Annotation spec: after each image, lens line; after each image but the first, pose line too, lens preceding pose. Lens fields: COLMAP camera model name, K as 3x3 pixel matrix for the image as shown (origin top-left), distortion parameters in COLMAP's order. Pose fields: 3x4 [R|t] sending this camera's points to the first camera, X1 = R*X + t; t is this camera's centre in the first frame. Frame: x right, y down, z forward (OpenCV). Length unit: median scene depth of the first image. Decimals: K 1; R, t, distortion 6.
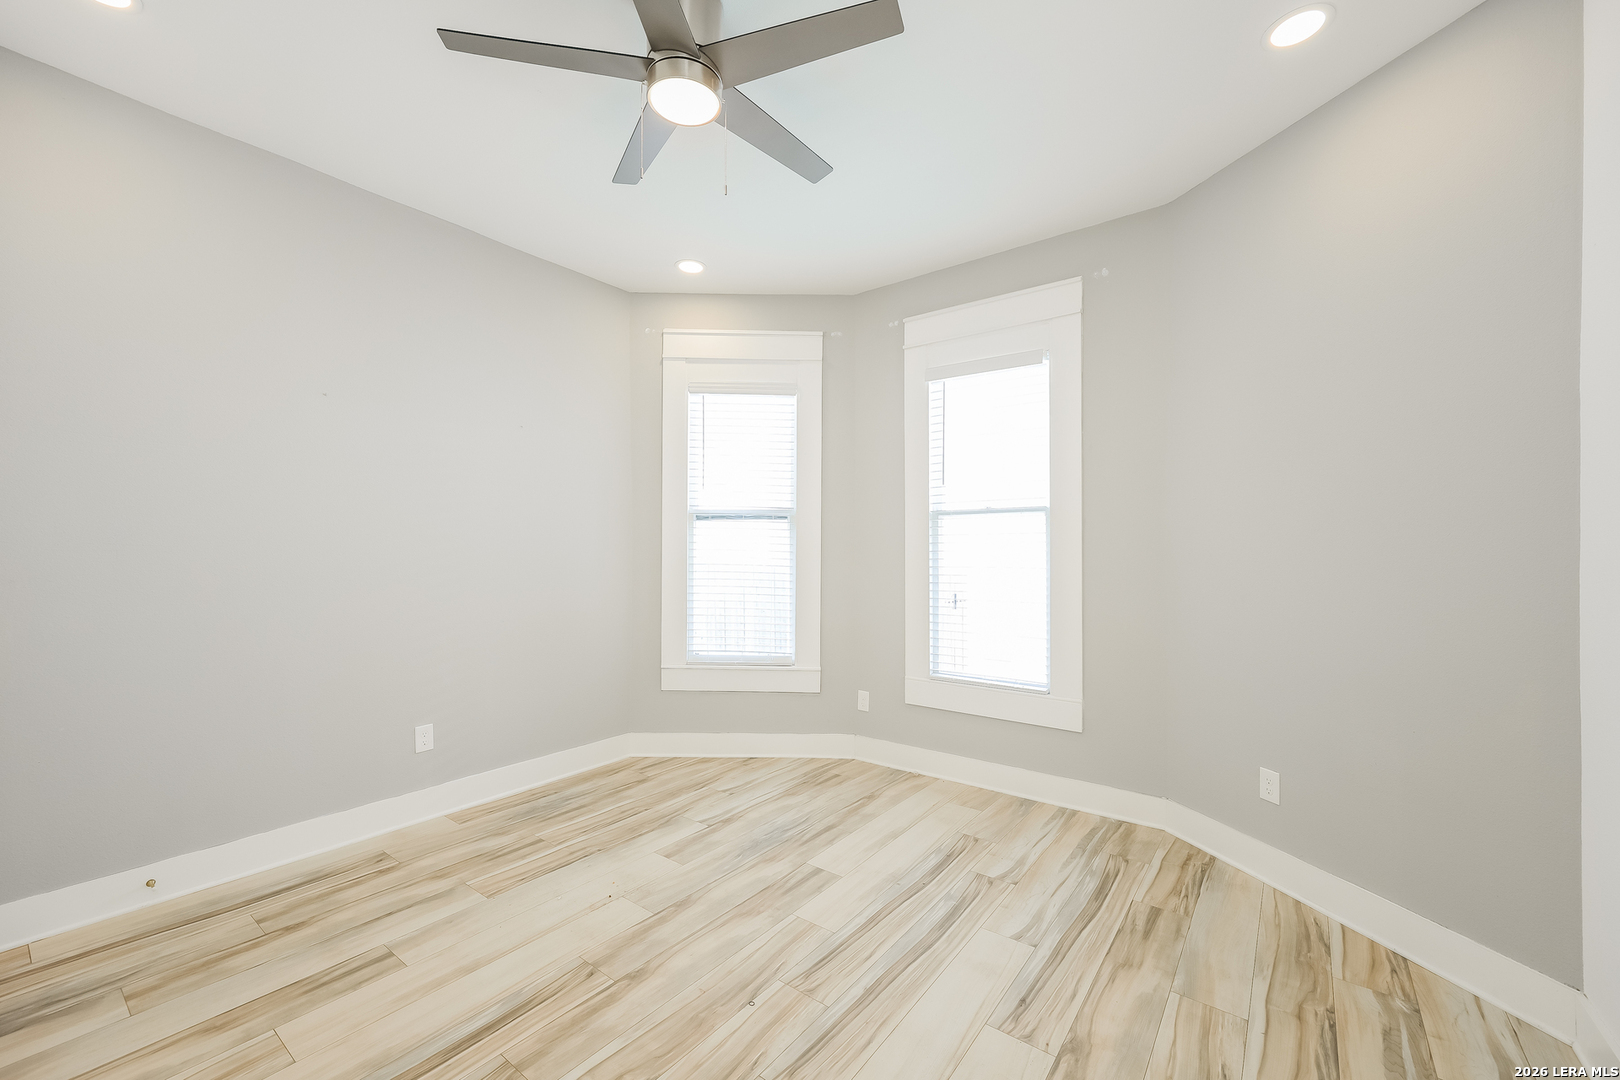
lens RADIAL K [[651.7, 0, 805.8], [0, 651.7, 547.1], [0, 0, 1]] dist [0.000633, 0.000268]
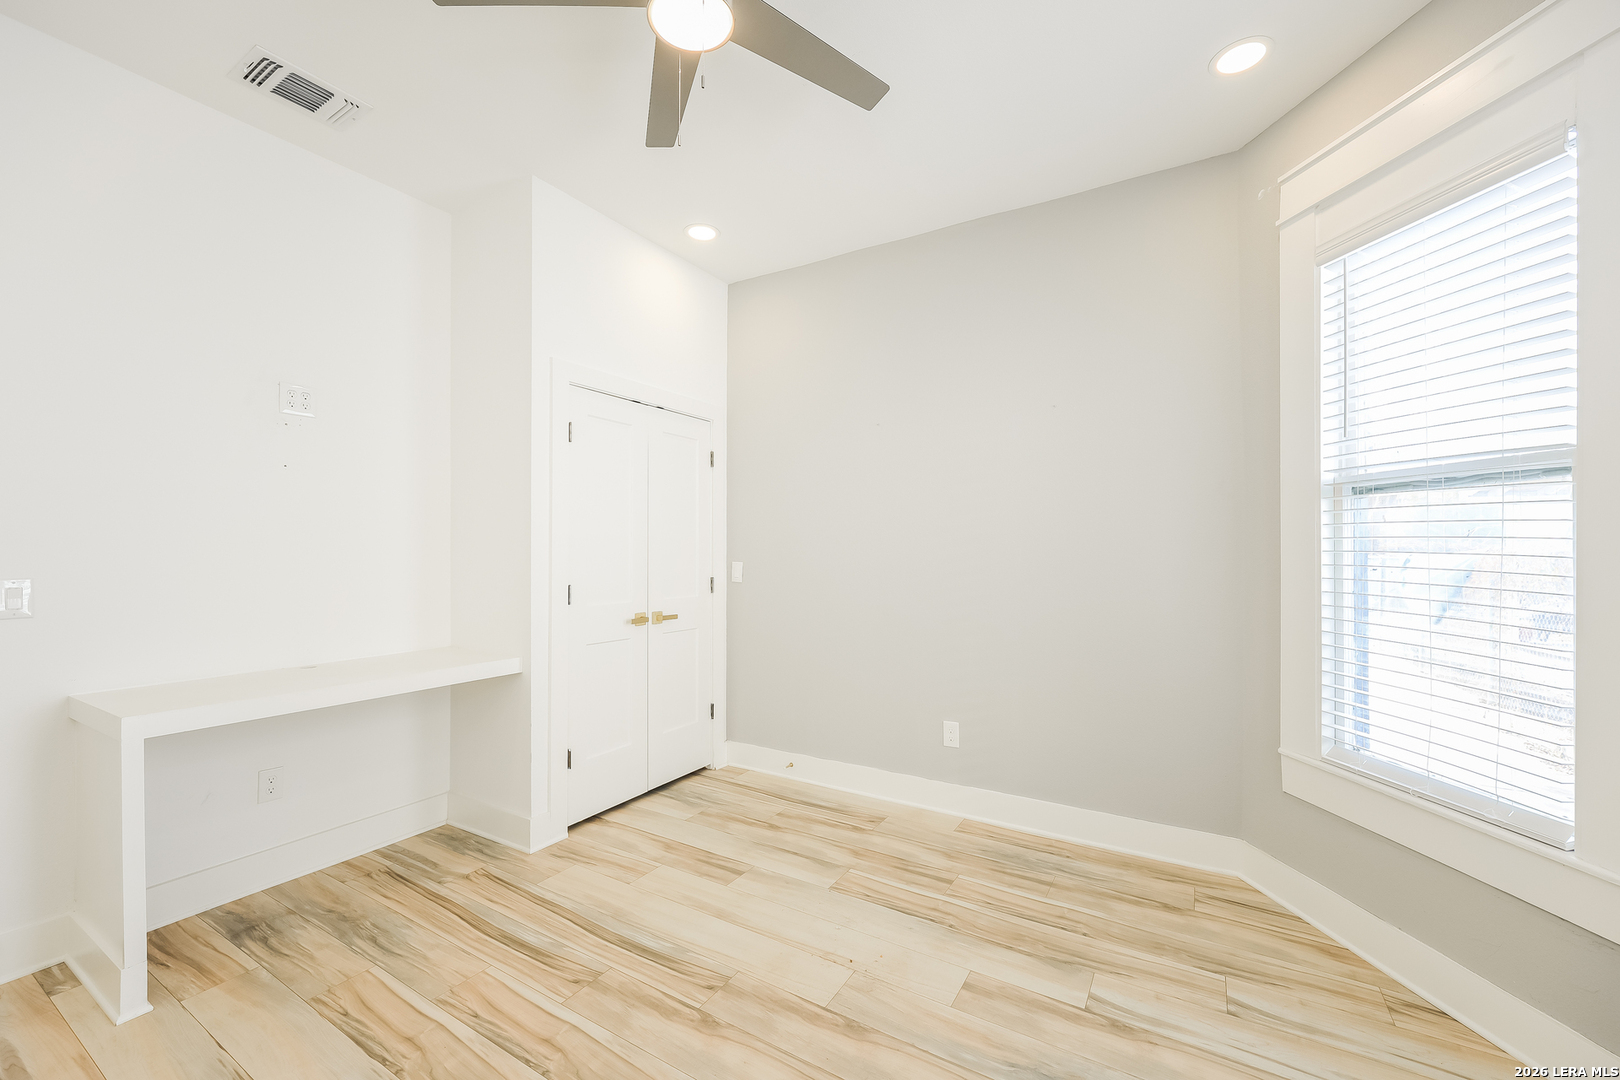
lens RADIAL K [[651.7, 0, 805.8], [0, 651.7, 547.1], [0, 0, 1]] dist [0.000633, 0.000268]
pose [[0.102155, -0.006719, -0.994746, 0.434797], [0.001320, 0.999977, -0.006619, 0.004515], [0.994768, -0.000637, 0.102162, 0.693500]]
